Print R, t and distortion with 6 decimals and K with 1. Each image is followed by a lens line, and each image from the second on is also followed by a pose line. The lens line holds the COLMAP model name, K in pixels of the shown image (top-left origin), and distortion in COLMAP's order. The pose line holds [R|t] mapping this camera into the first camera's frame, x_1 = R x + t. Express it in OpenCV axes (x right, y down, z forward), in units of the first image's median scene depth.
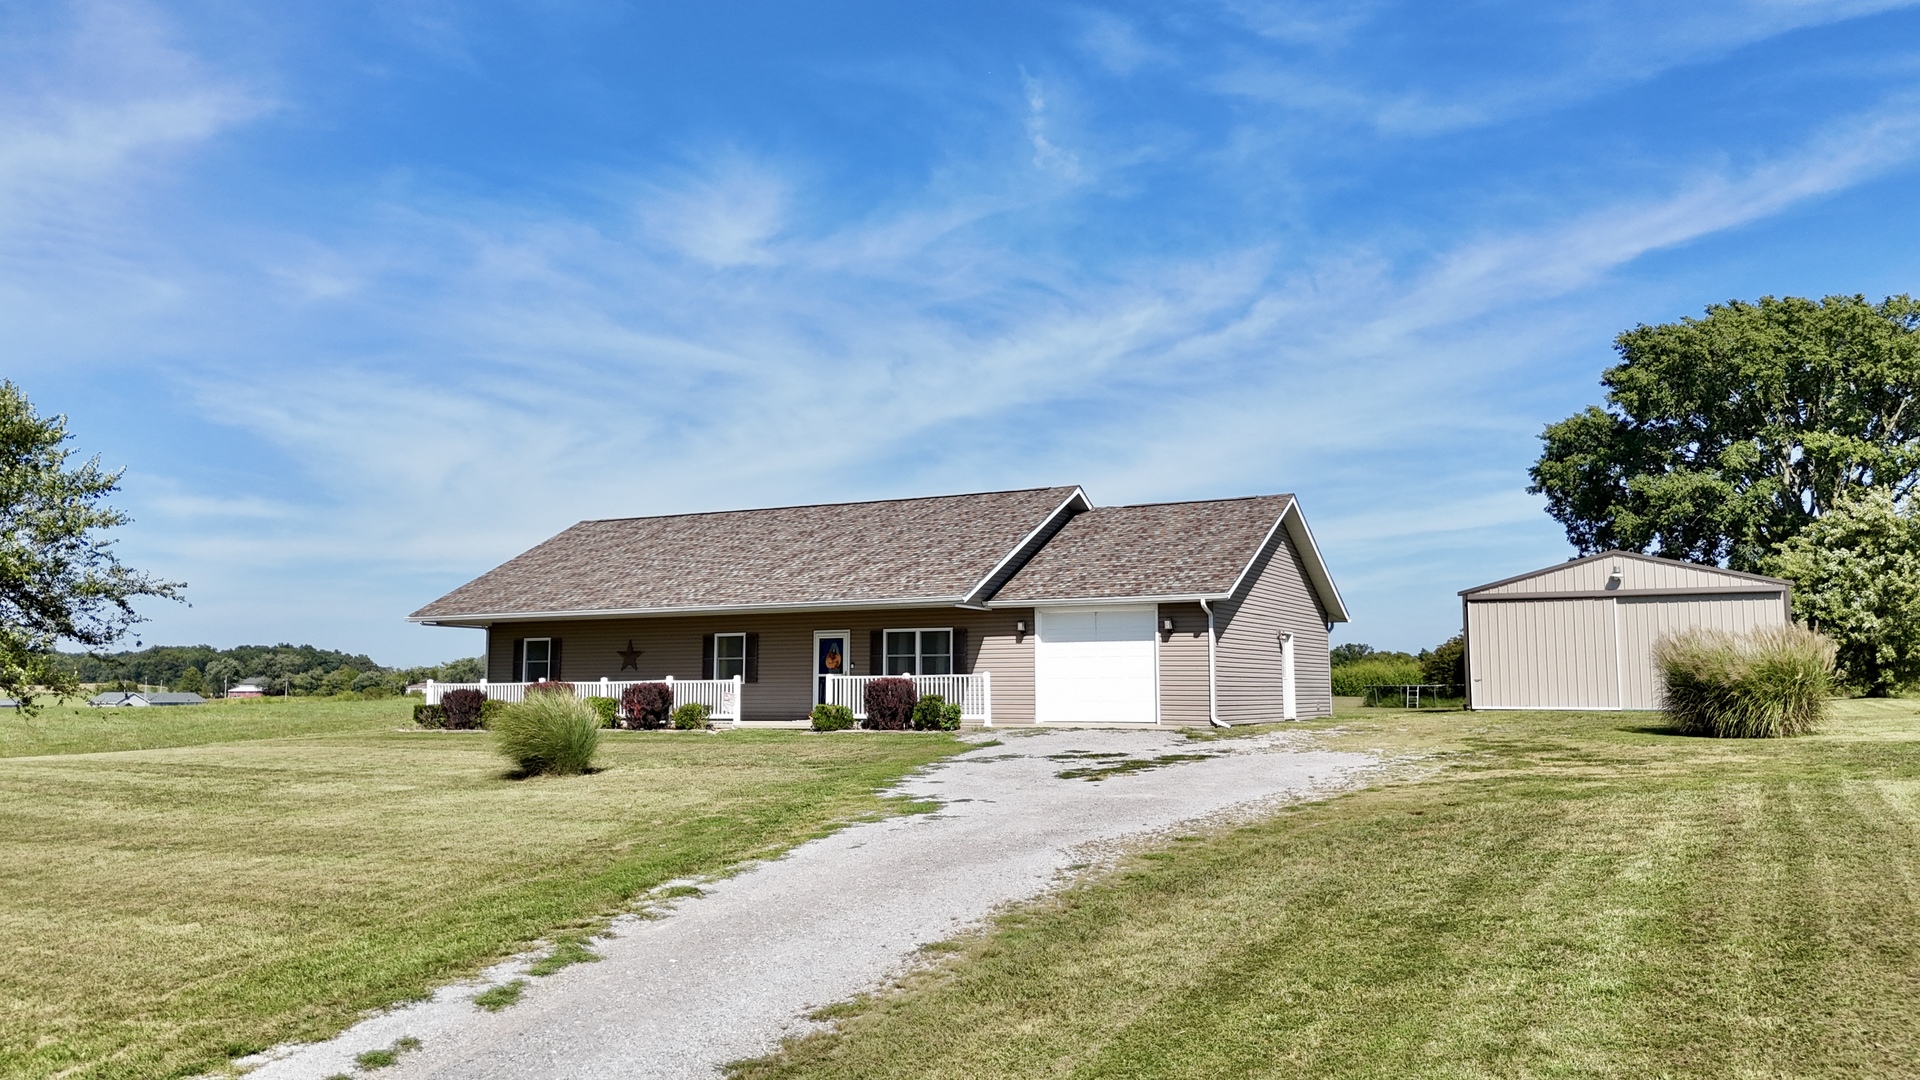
lens RADIAL K [[1421.9, 0, 945.8], [0, 1421.9, 529.4], [0, 0, 1]] dist [0.072237, -0.069050]
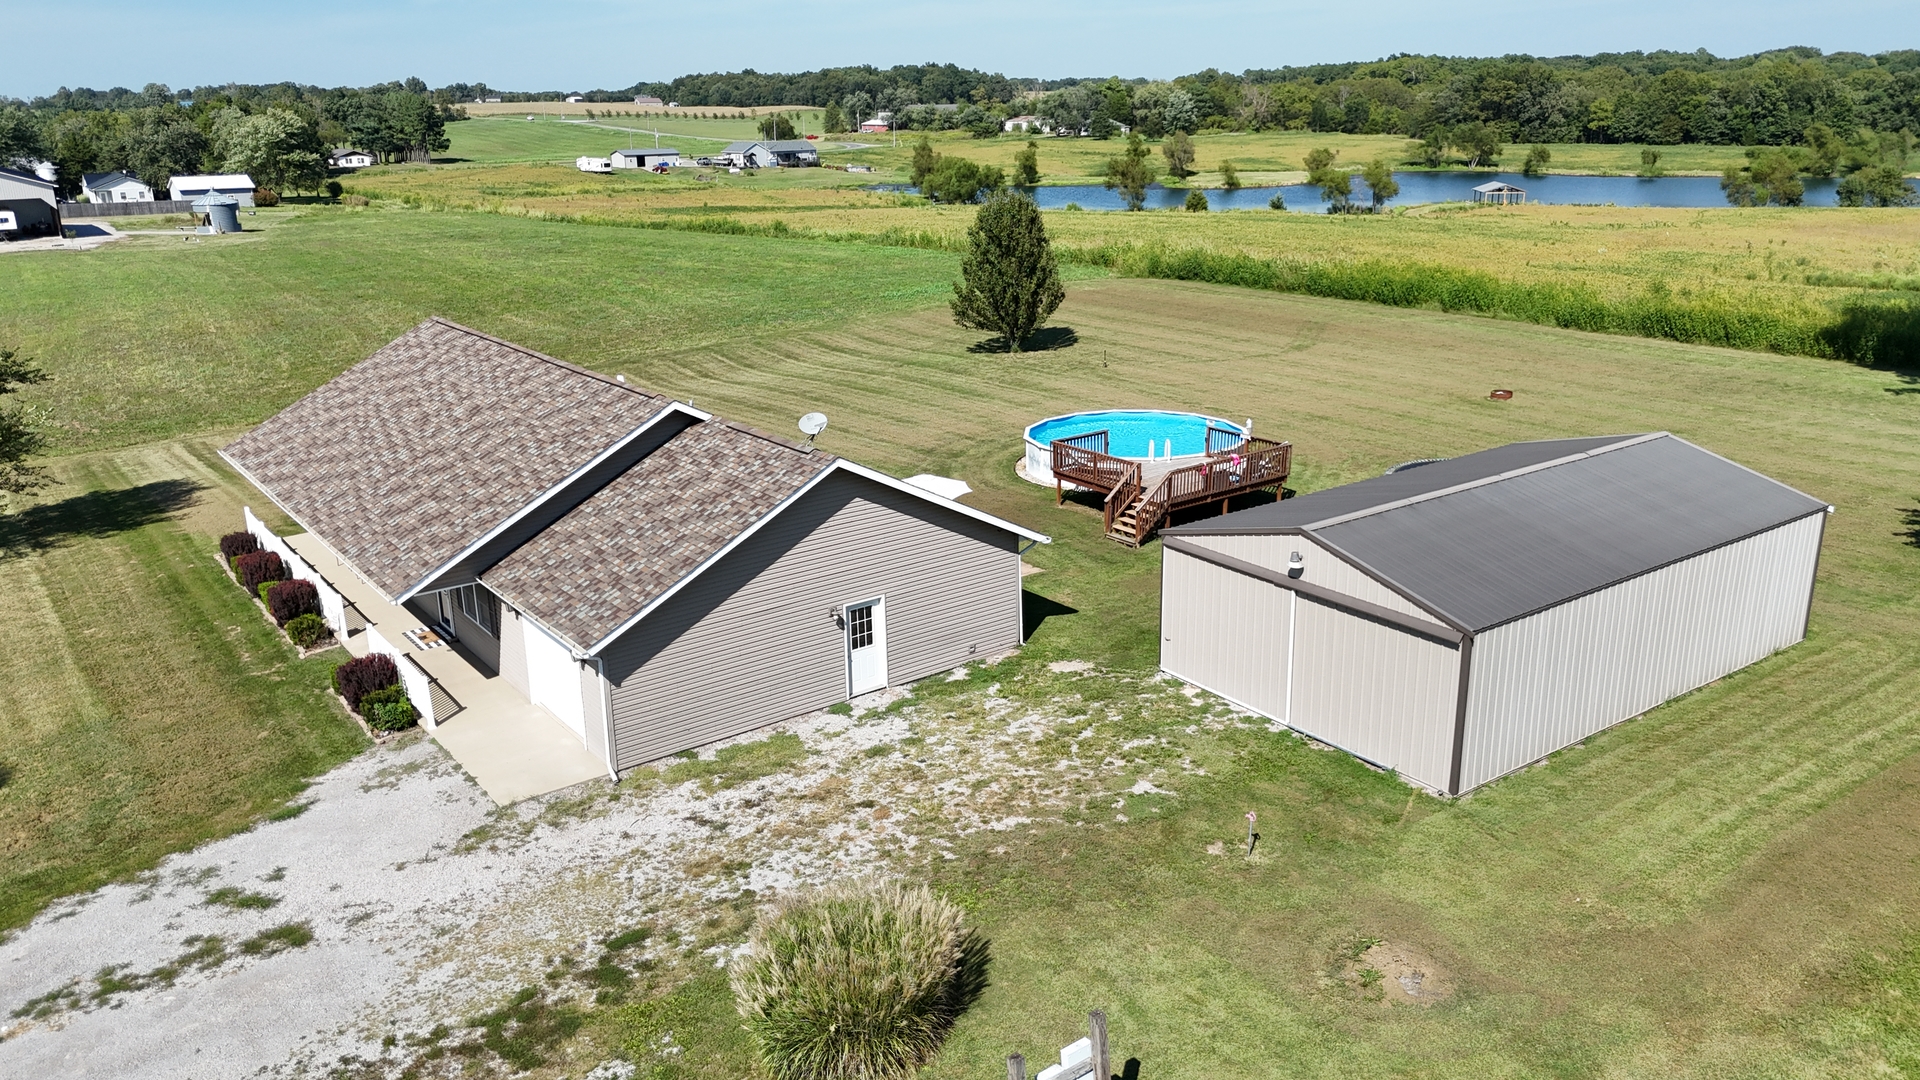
lens RADIAL K [[1421.9, 0, 961.8], [0, 1421.9, 535.1], [0, 0, 1]] dist [0.072237, -0.069050]
pose [[0.906928, 0.111653, -0.406220, 0.604169], [0.062034, 0.918336, 0.390910, -0.280468], [0.416692, -0.379726, 0.825939, 0.320940]]
